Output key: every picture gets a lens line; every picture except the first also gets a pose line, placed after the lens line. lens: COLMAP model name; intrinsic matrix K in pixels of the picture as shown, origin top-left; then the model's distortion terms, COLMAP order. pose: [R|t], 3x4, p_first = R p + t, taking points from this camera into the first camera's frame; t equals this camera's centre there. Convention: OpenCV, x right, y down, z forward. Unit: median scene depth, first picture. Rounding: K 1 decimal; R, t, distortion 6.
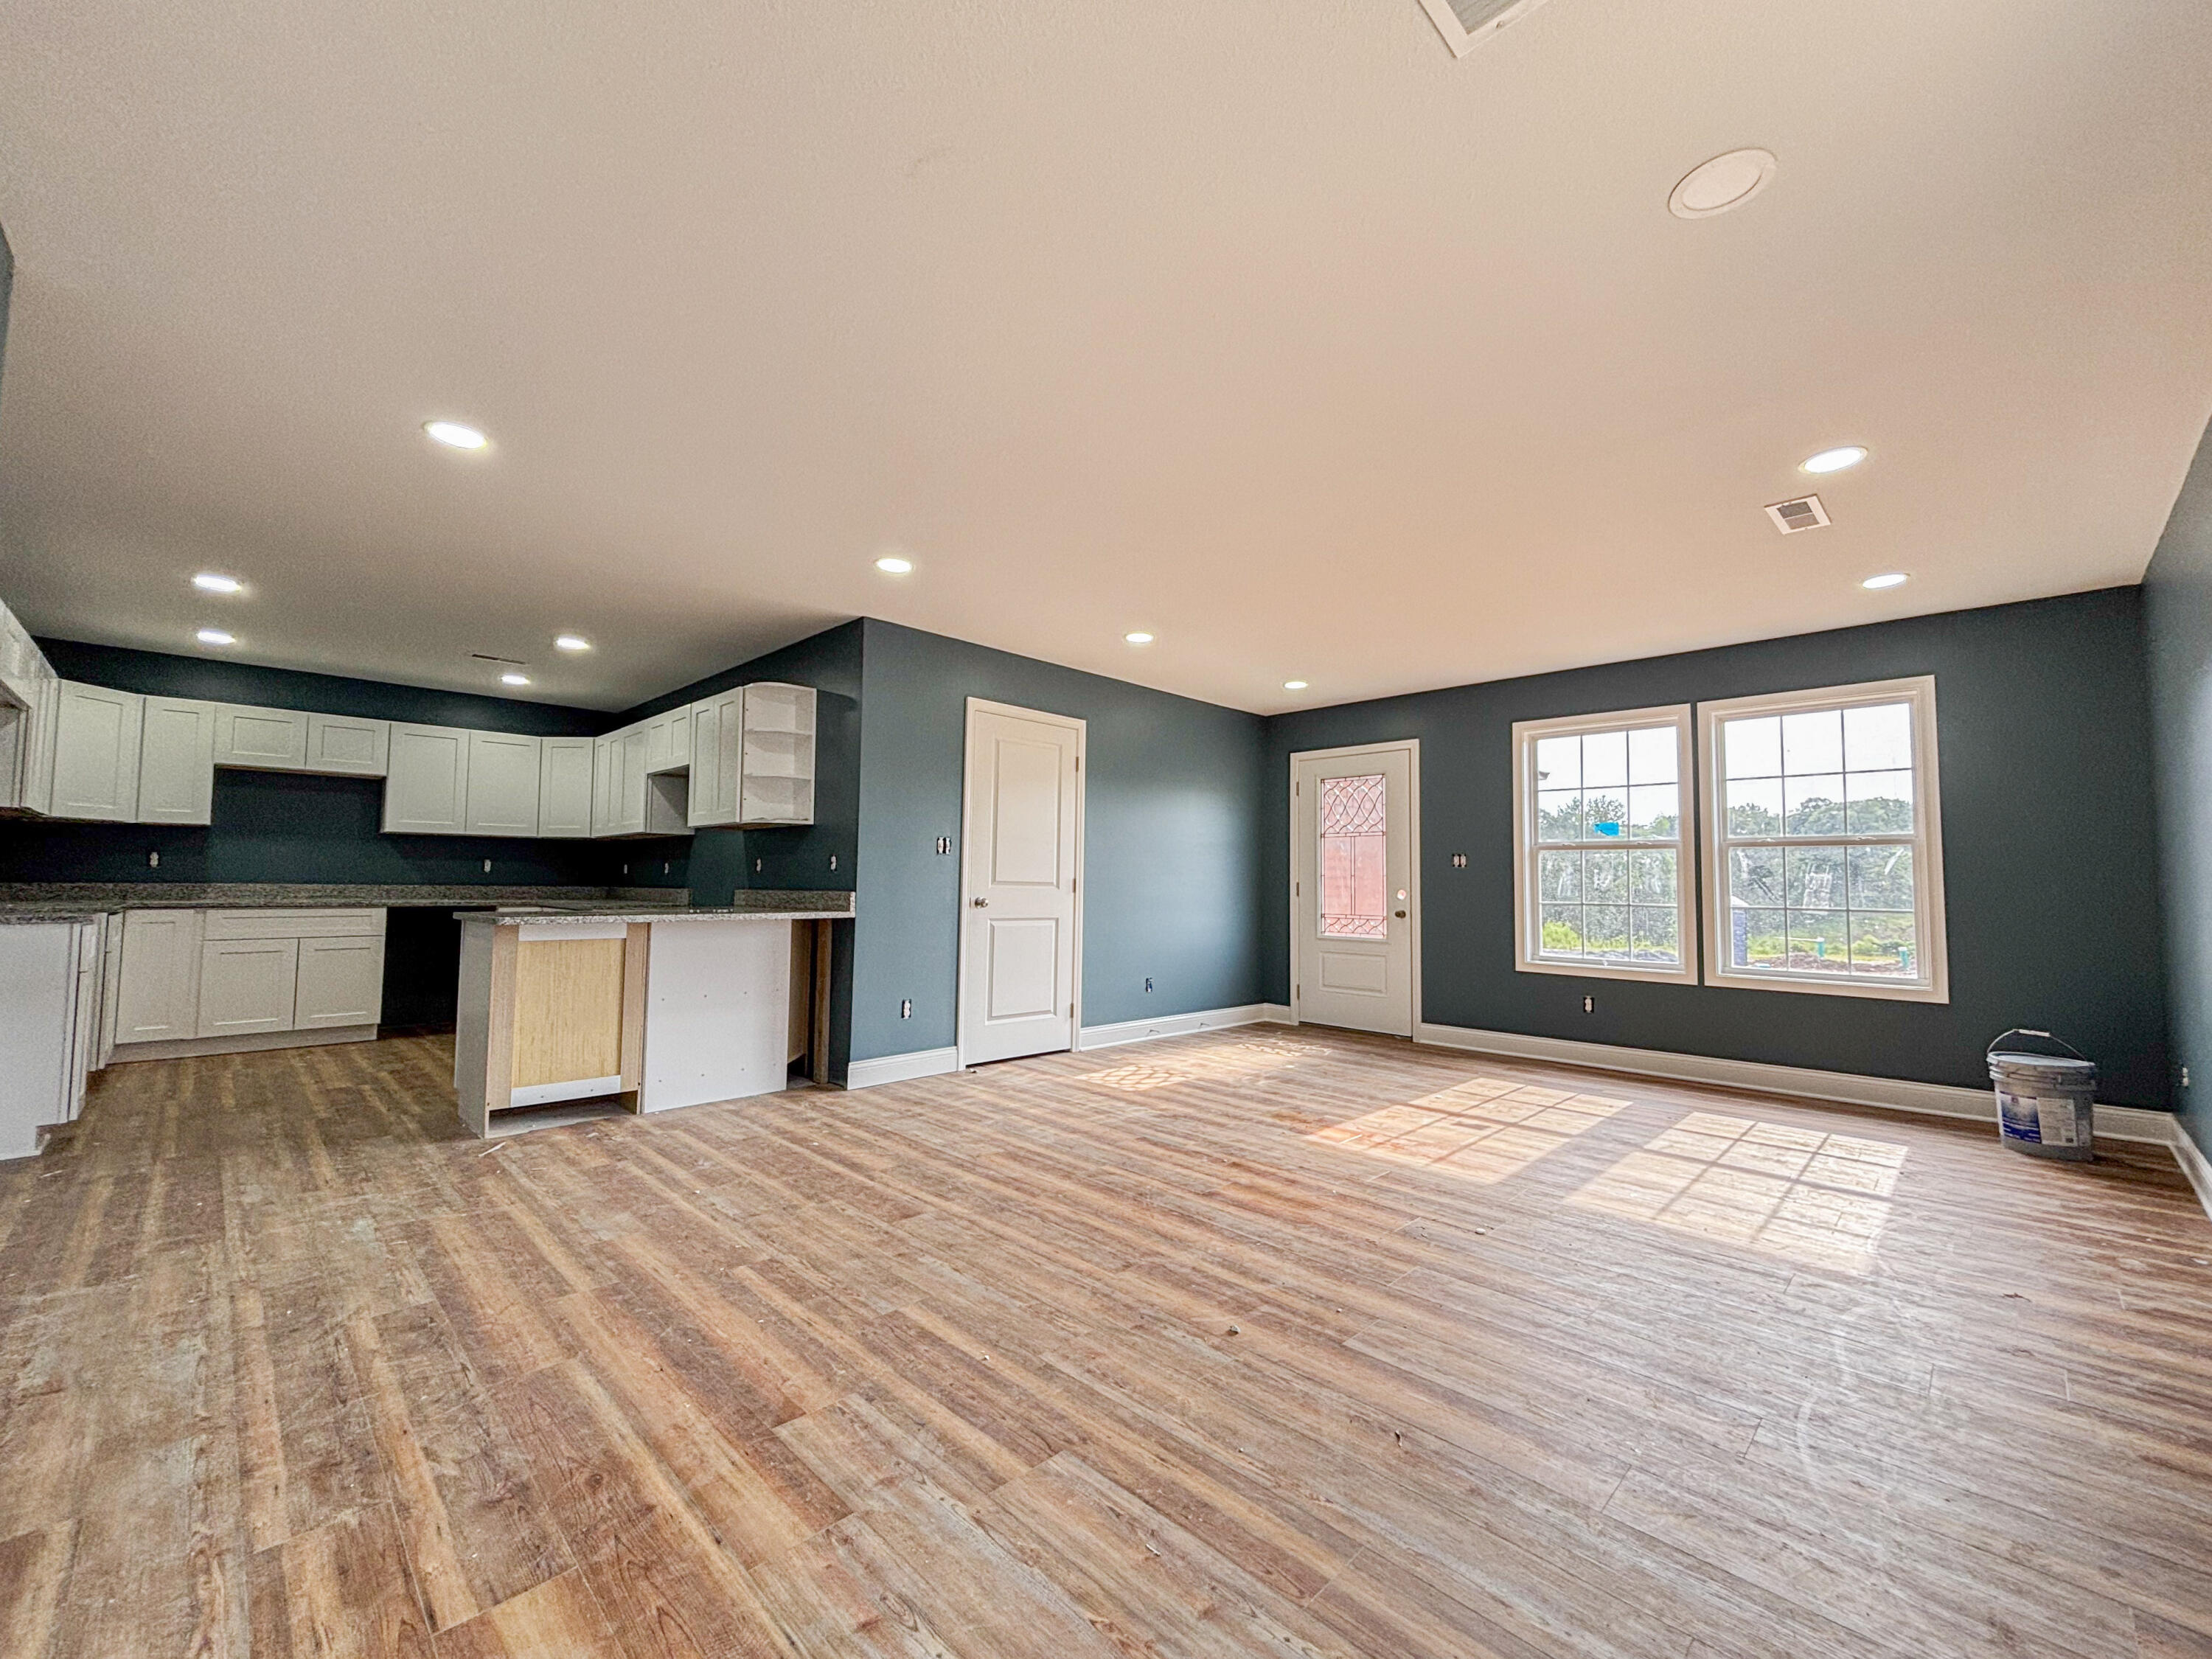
lens RADIAL K [[893.0, 0, 1098.2], [0, 893.0, 831.9], [0, 0, 1]] dist [0.001728, 0.000670]
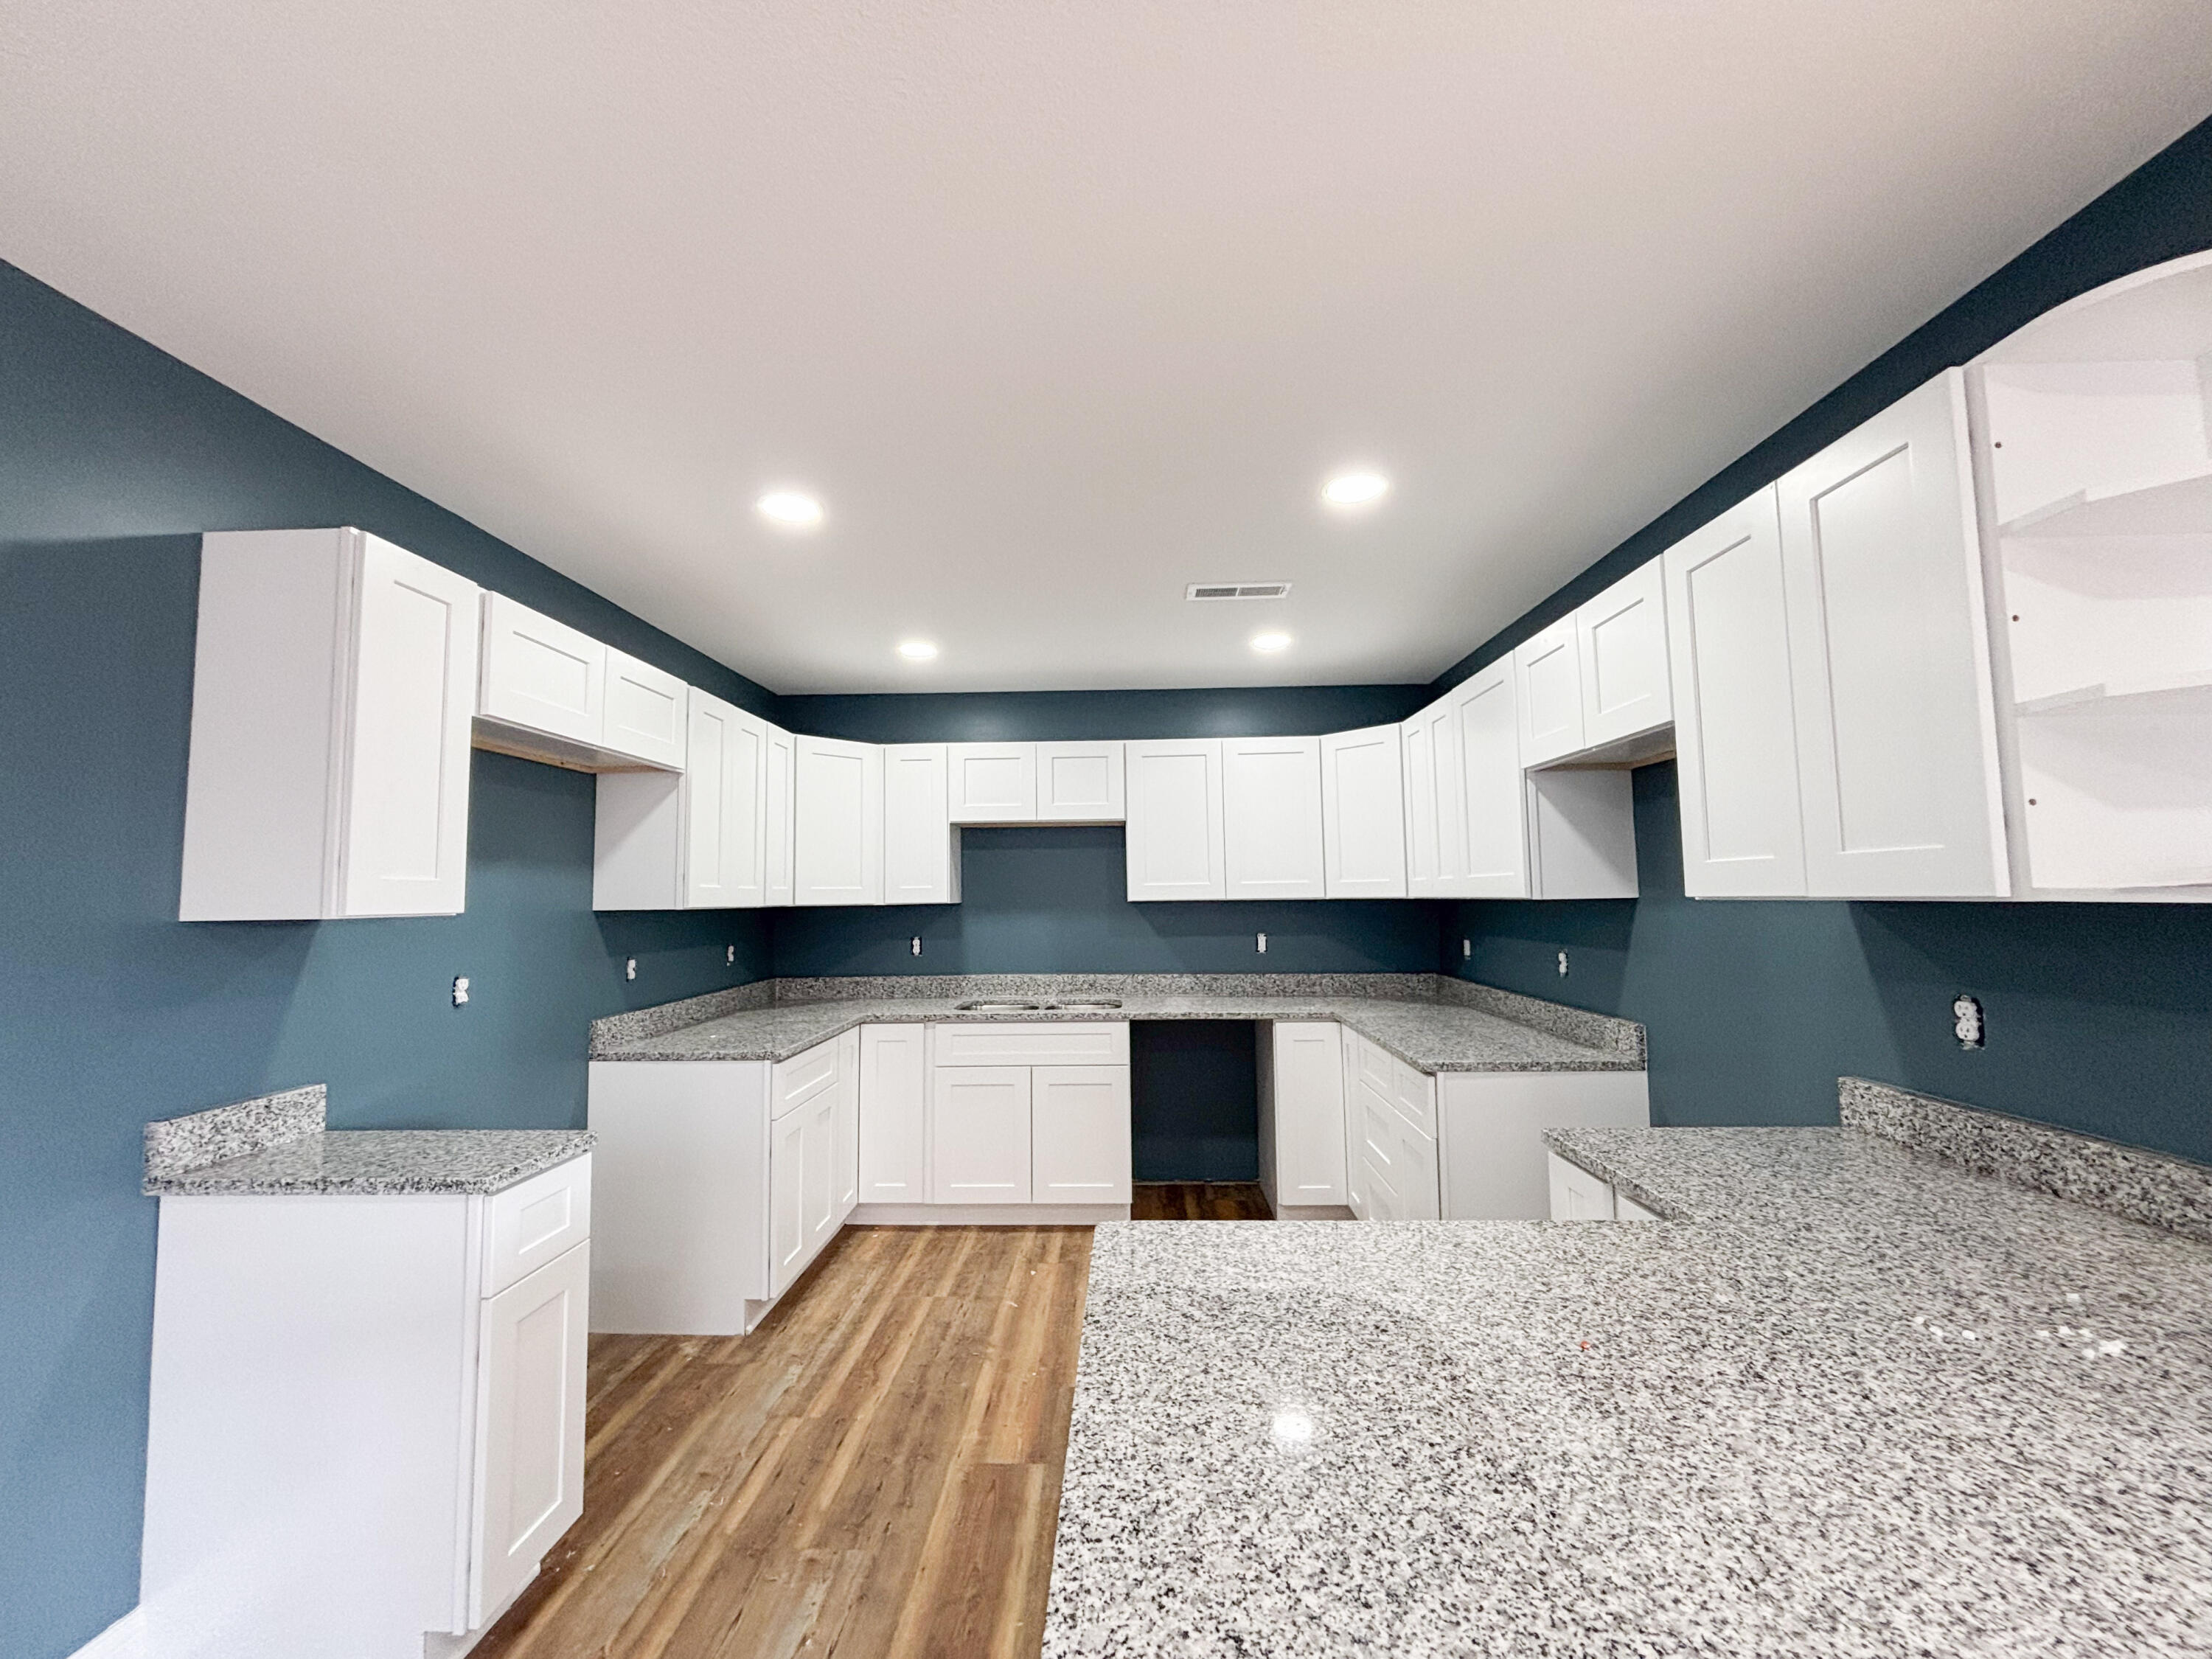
lens RADIAL K [[893.0, 0, 1098.2], [0, 893.0, 831.9], [0, 0, 1]] dist [0.001728, 0.000670]
pose [[0.681973, -0.069994, -0.728020, -0.495340], [0.061470, 0.997373, -0.038309, -0.043921], [0.728789, -0.018626, 0.684485, 0.816145]]
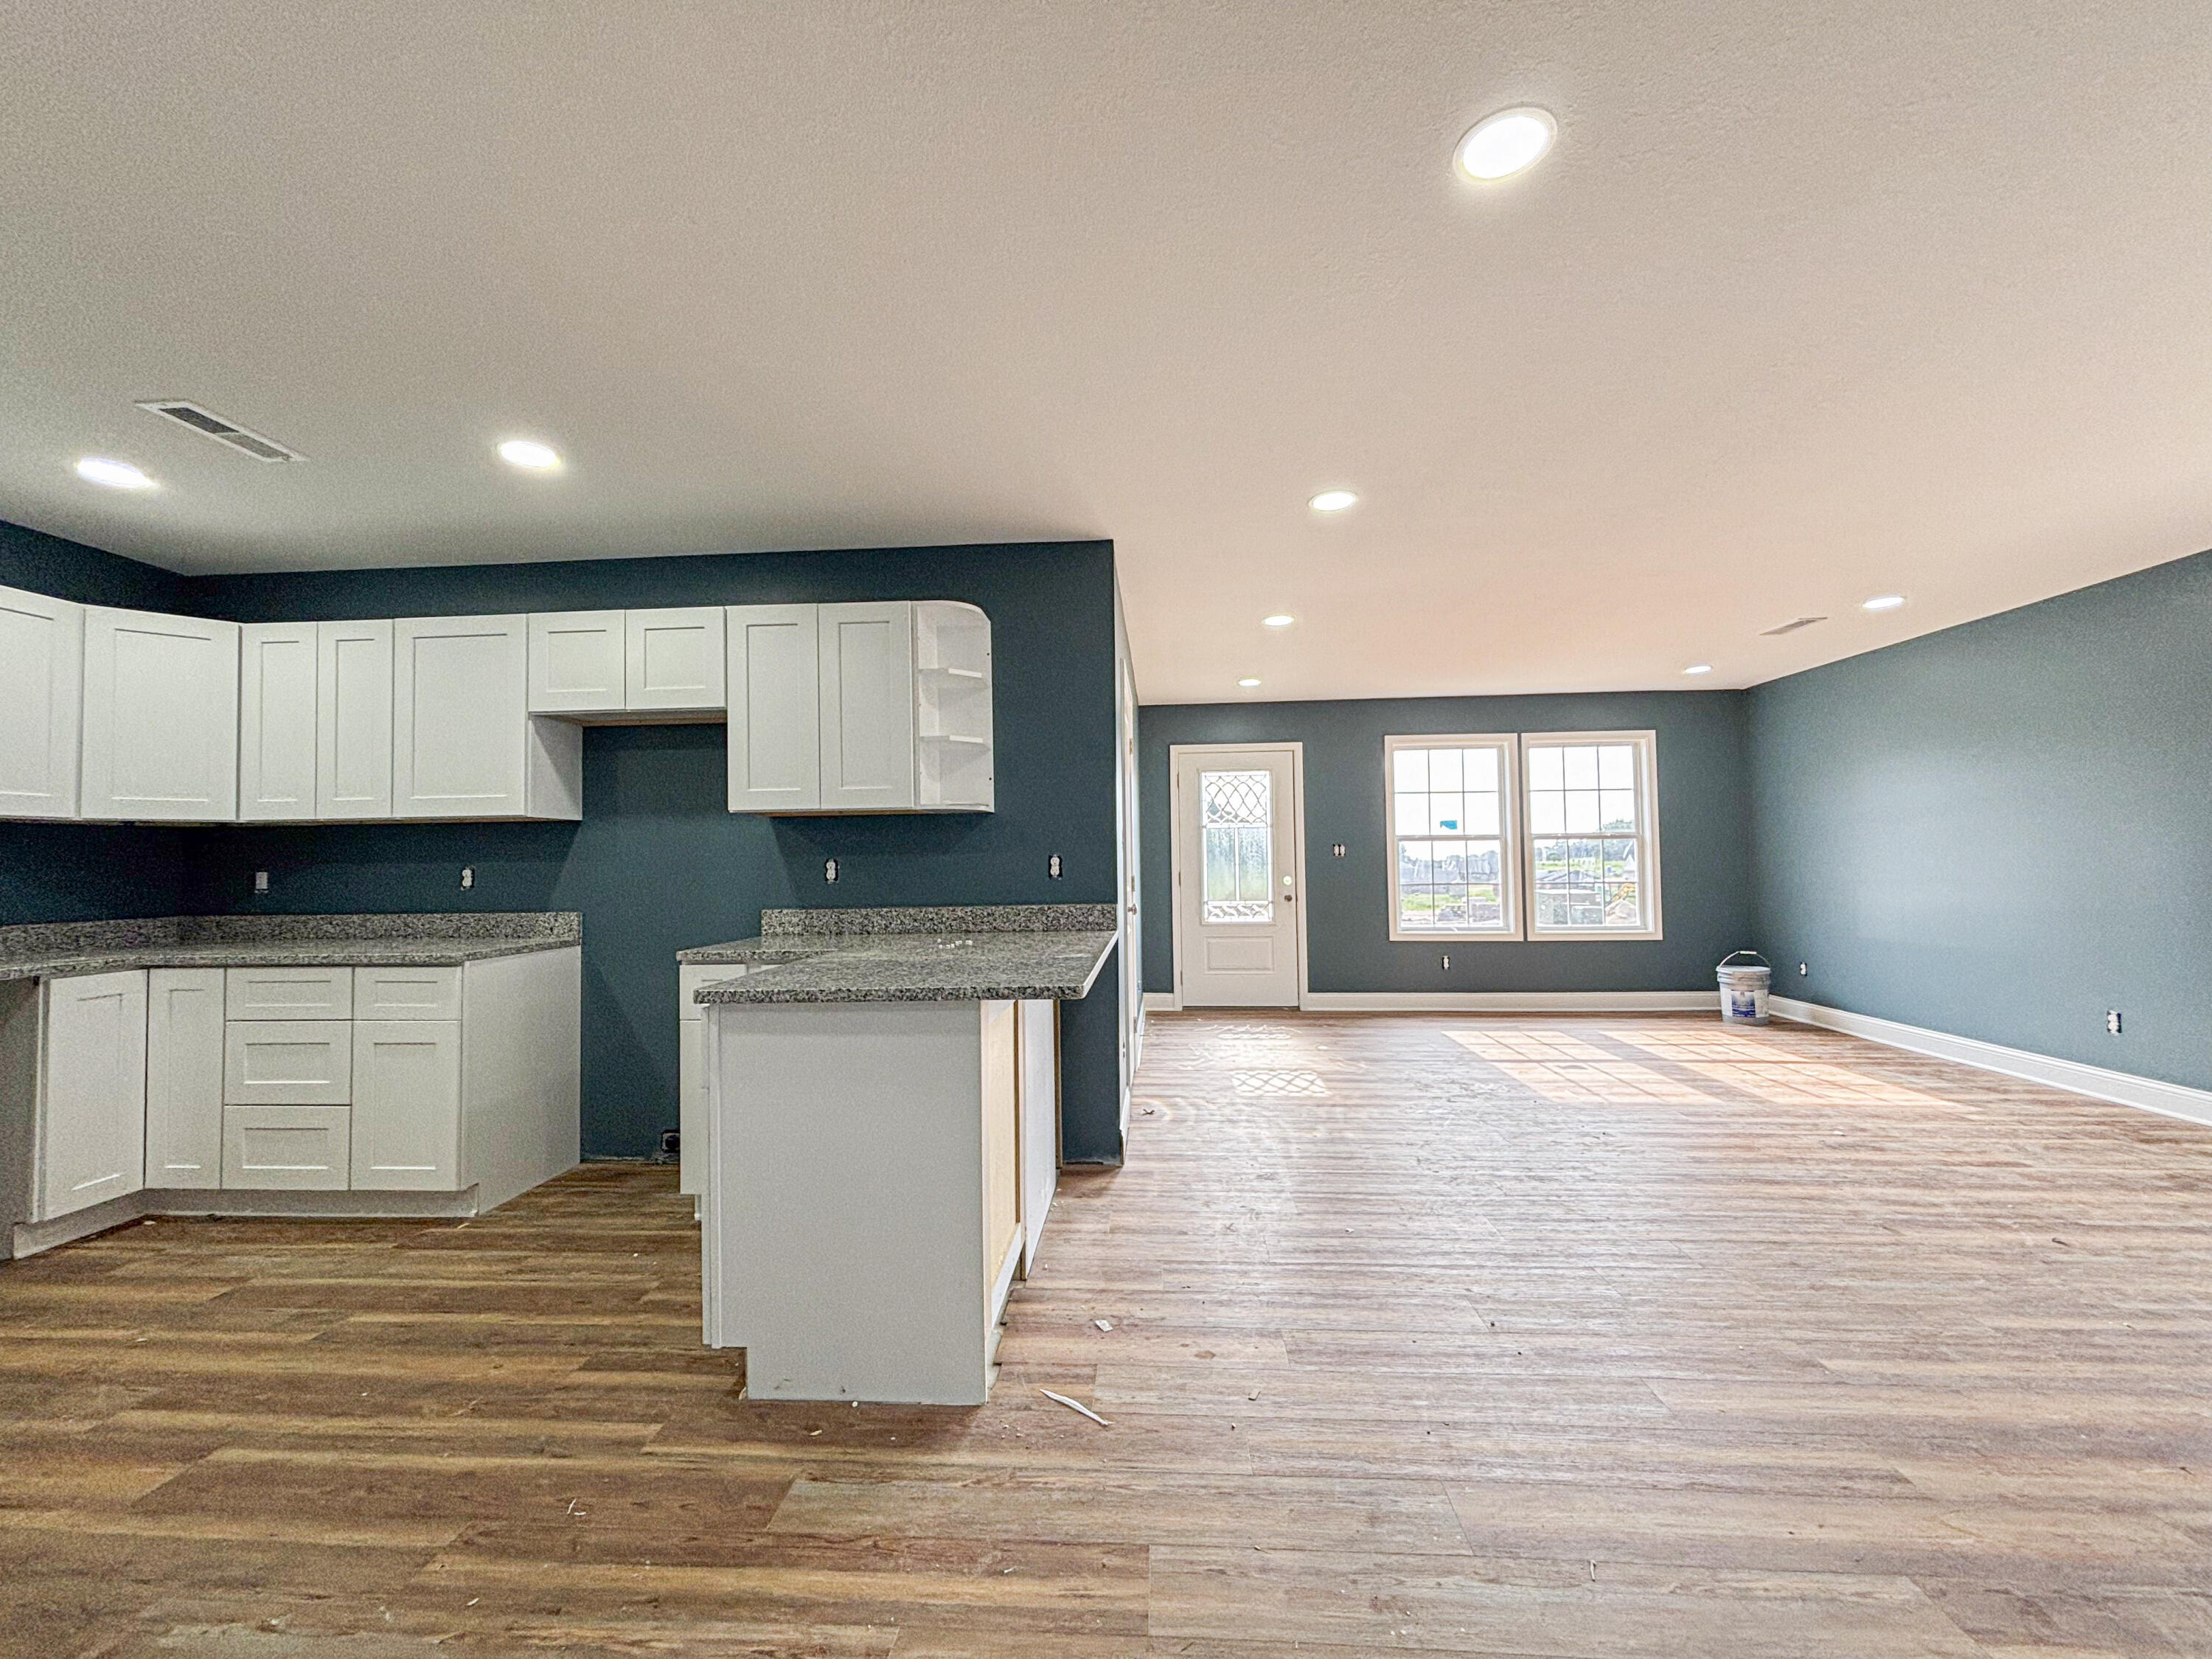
lens RADIAL K [[890.1, 0, 1102.2], [0, 890.1, 829.8], [0, 0, 1]] dist [-0.000073, -0.000378]
pose [[0.751065, 0.003964, 0.660216, -0.919956], [-0.017372, 0.999754, 0.013759, -0.007162], [-0.659999, -0.021803, 0.750950, 0.524280]]
